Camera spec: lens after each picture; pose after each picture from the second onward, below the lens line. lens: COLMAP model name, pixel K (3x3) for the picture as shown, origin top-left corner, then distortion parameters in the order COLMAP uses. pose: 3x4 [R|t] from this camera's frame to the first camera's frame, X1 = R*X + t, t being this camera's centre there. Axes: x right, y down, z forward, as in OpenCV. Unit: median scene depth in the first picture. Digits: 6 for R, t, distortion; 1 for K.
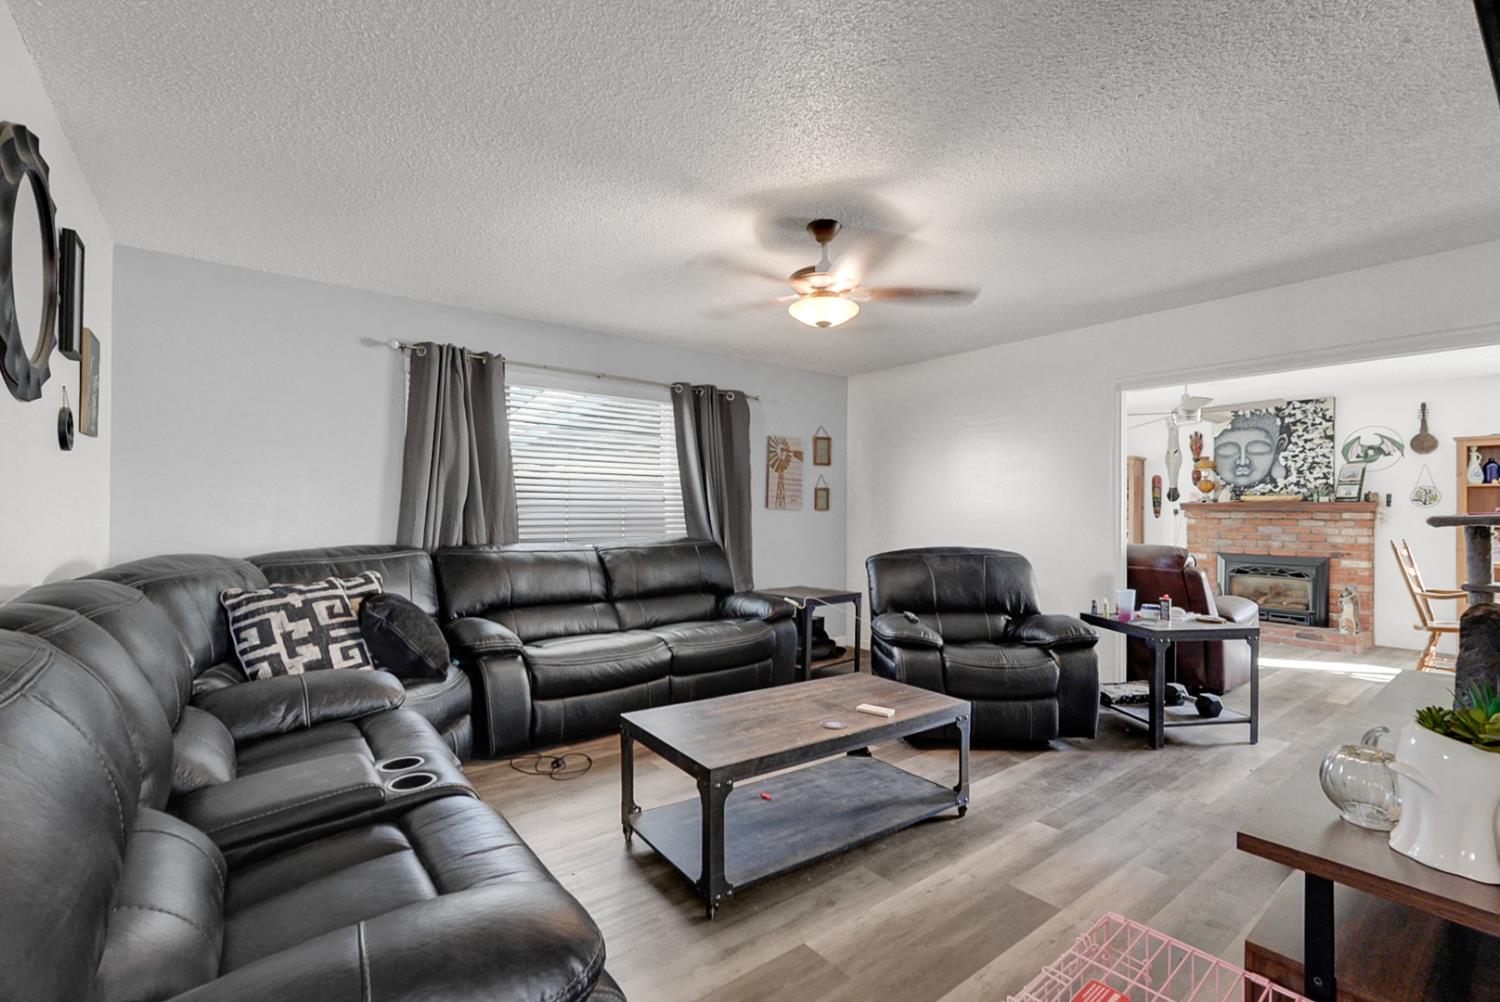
lens RADIAL K [[656.5, 0, 743.3], [0, 656.5, 495.1], [0, 0, 1]] dist [-0.015970, 0.006734]
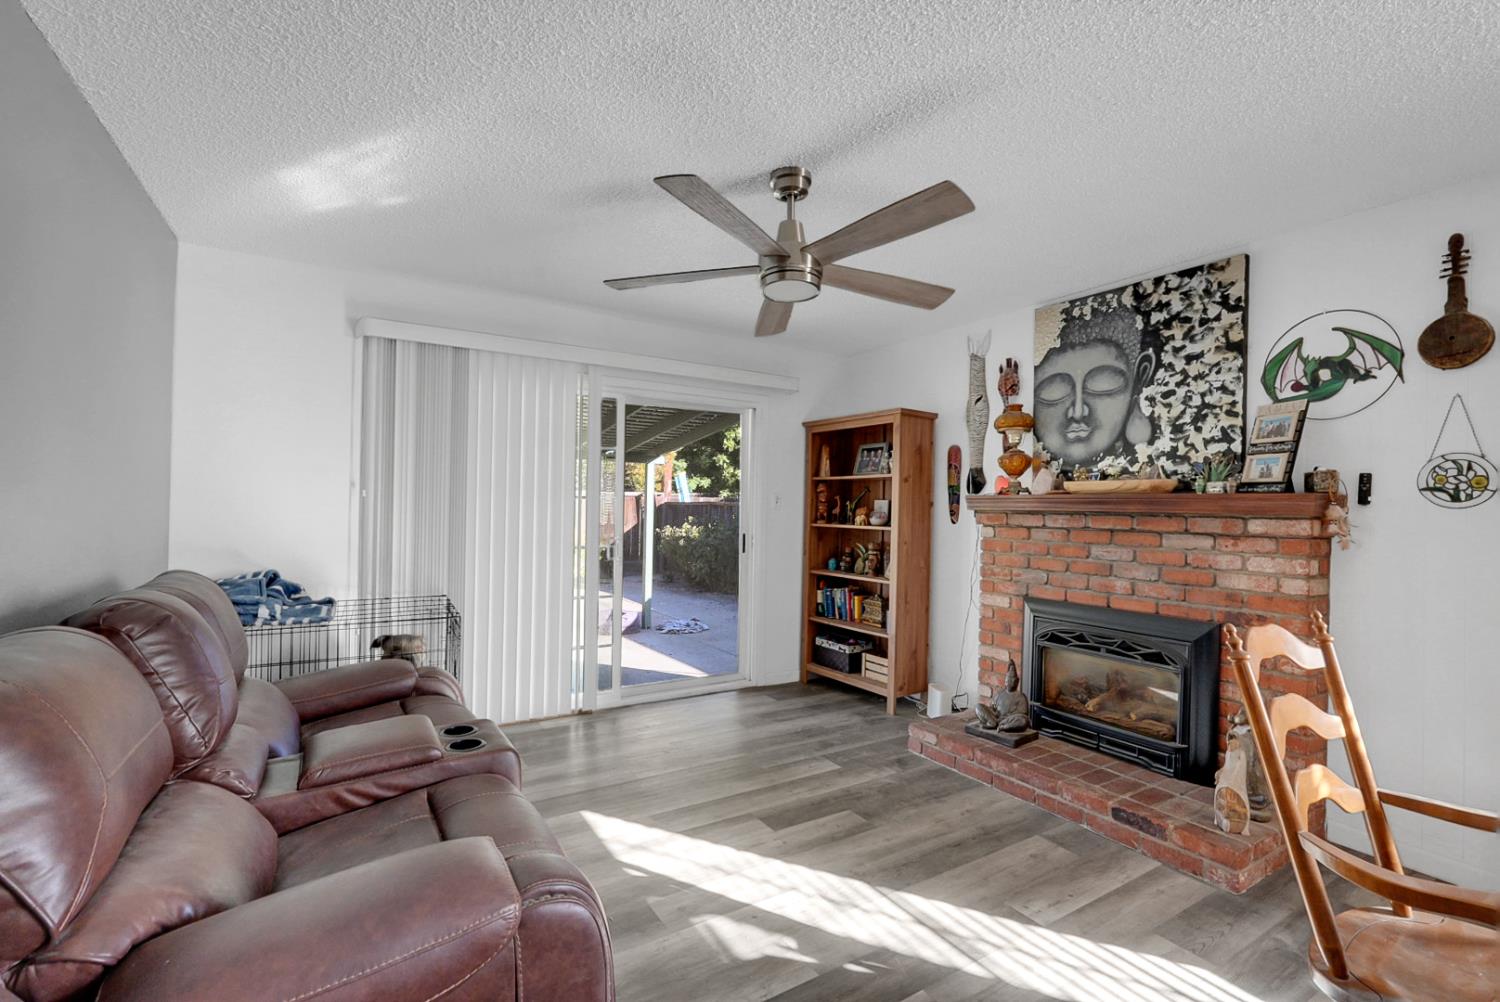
lens RADIAL K [[656.5, 0, 739.3], [0, 656.5, 498.2], [0, 0, 1]] dist [-0.015970, 0.006734]
pose [[0.994933, 0.004157, -0.100451, 0.601486], [-0.003184, 0.999946, 0.009850, 0.010028], [0.100487, -0.009480, 0.994893, 0.519035]]
